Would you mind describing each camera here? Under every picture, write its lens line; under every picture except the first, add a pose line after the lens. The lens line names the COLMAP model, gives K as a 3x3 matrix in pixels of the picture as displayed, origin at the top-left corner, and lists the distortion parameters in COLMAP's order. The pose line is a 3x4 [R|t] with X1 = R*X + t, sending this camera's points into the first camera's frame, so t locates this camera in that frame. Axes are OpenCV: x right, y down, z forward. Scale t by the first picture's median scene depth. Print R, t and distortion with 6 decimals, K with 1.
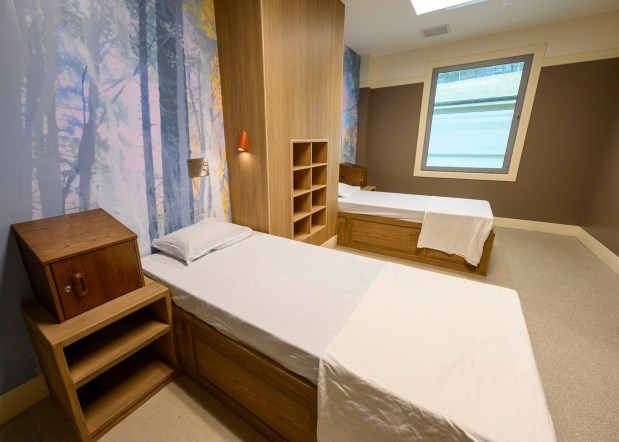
lens RADIAL K [[255.9, 0, 308.1], [0, 255.9, 211.9], [0, 0, 1]] dist [-0.000217, 0.000056]
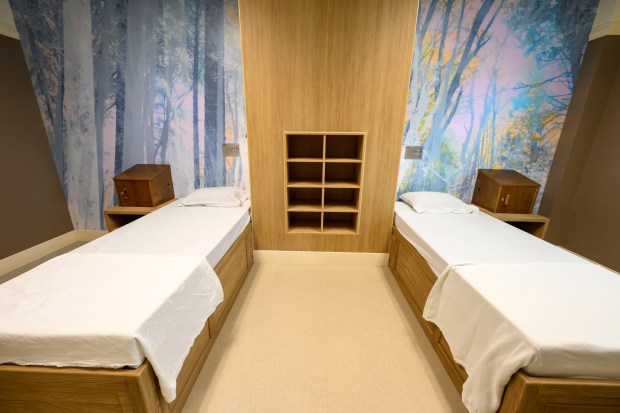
lens RADIAL K [[251.3, 0, 310.0], [0, 251.3, 206.5], [0, 0, 1]] dist [0.000210, -0.000067]
pose [[0.528410, 0.261171, -0.807819, 1.199791], [-0.245015, 0.957934, 0.149435, -0.223689], [0.812865, 0.118965, 0.570173, 0.718228]]
